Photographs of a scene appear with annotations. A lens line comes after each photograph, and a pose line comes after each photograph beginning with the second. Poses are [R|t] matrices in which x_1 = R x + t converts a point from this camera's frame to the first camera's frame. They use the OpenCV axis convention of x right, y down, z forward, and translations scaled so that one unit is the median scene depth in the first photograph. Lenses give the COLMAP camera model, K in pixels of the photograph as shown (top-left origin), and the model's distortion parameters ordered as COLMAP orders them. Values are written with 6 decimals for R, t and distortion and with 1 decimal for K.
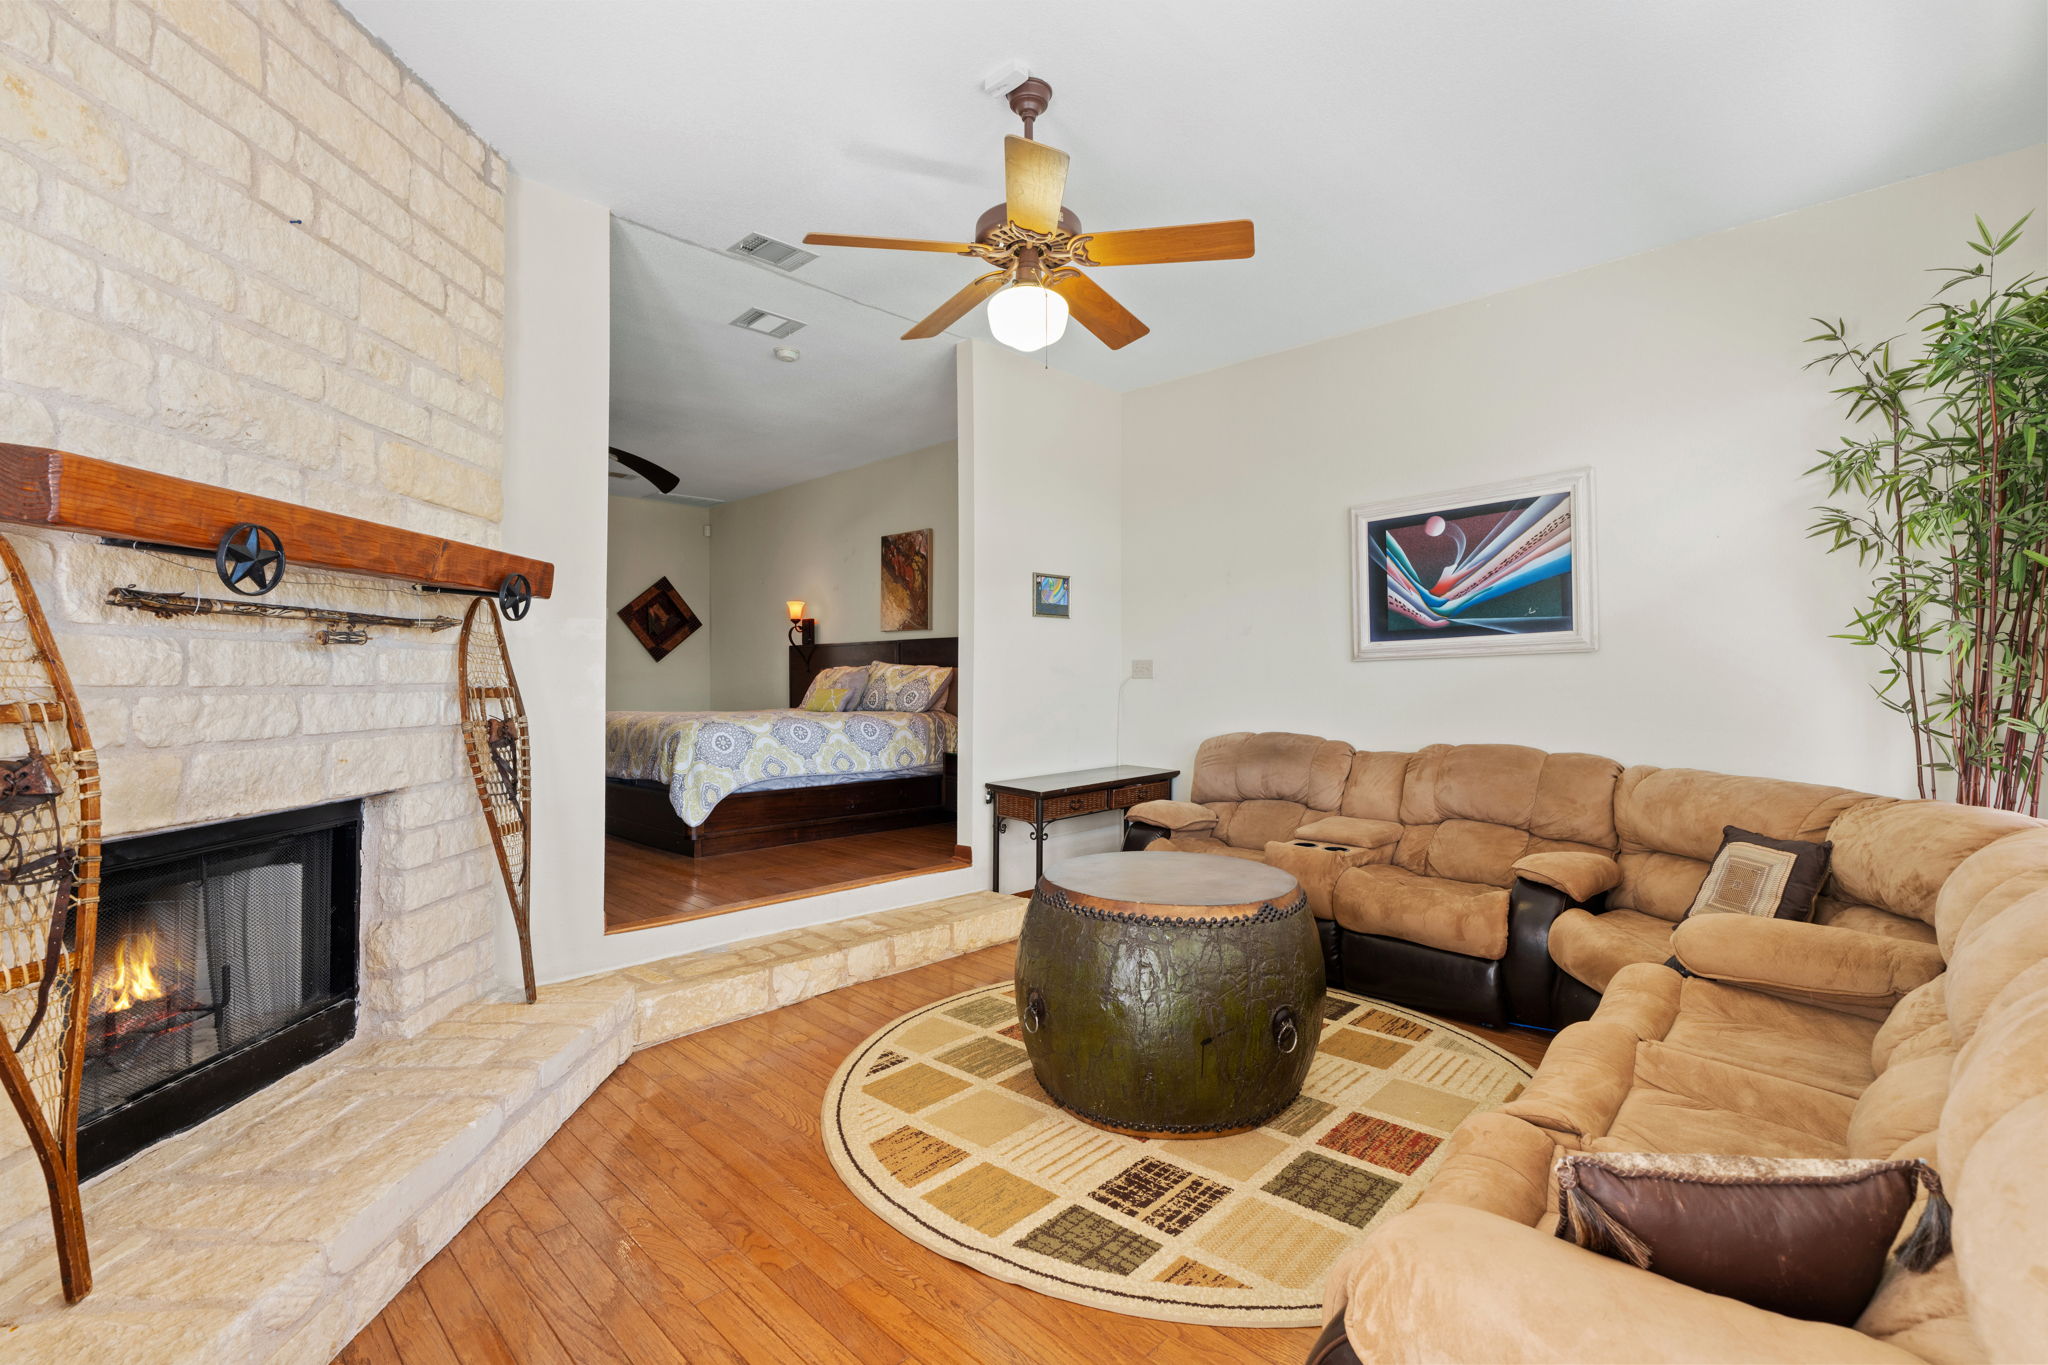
lens RADIAL K [[916.0, 0, 1024.0], [0, 916.0, 682.5], [0, 0, 1]] dist [-0.024845, 0.000329]
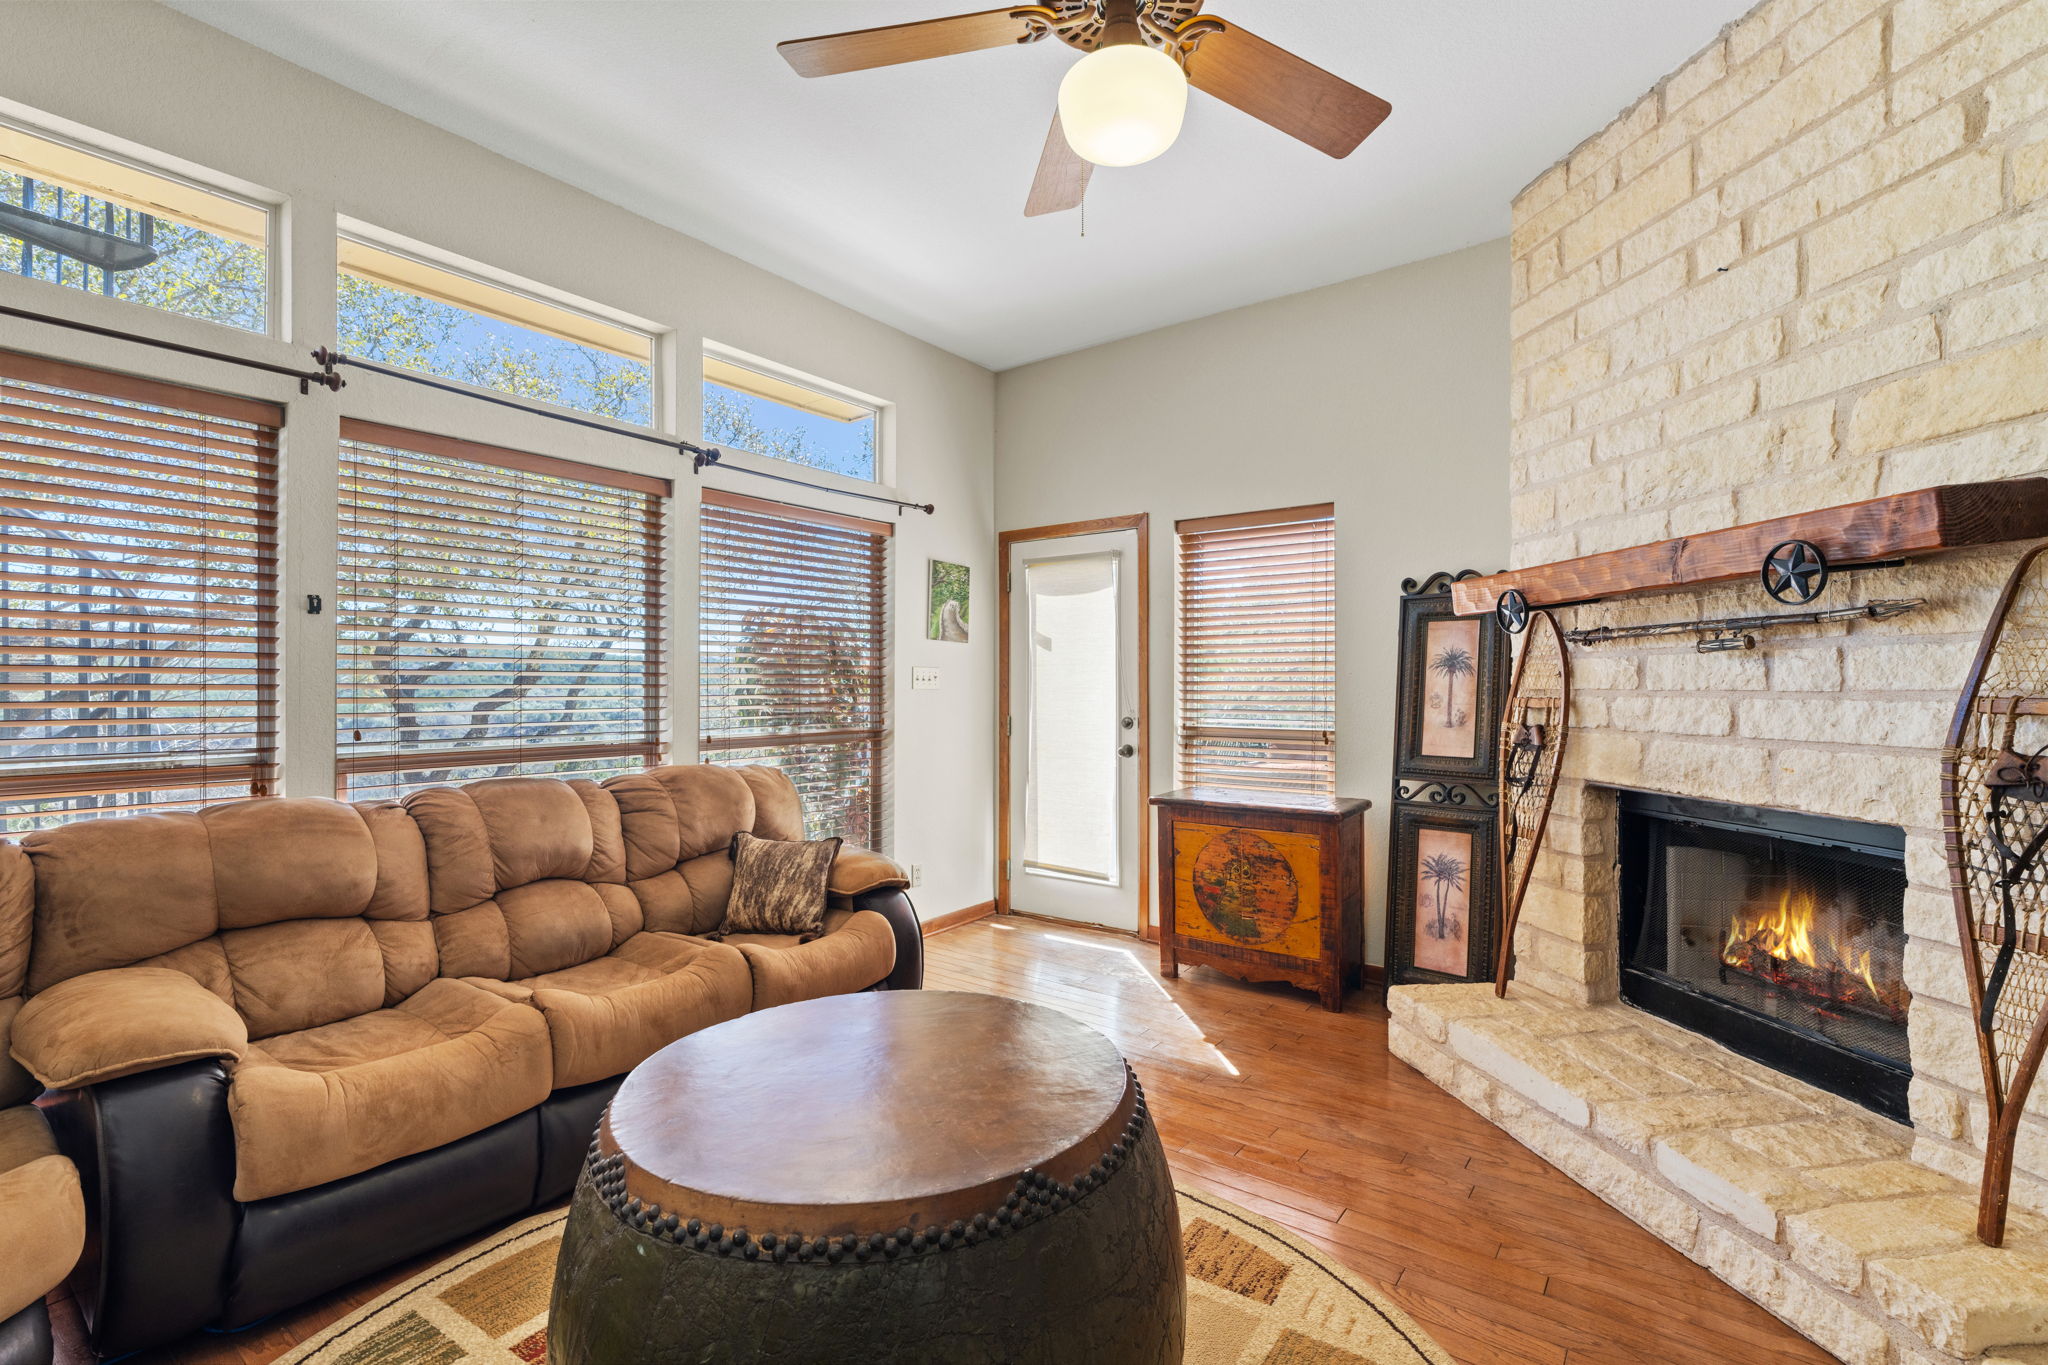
lens RADIAL K [[916.0, 0, 1024.0], [0, 916.0, 682.5], [0, 0, 1]] dist [-0.024845, 0.000329]
pose [[-0.985270, -0.002937, -0.170981, 0.222355], [-0.002405, 0.999992, -0.003317, -0.000313], [0.170990, -0.002857, -0.985269, 1.994904]]
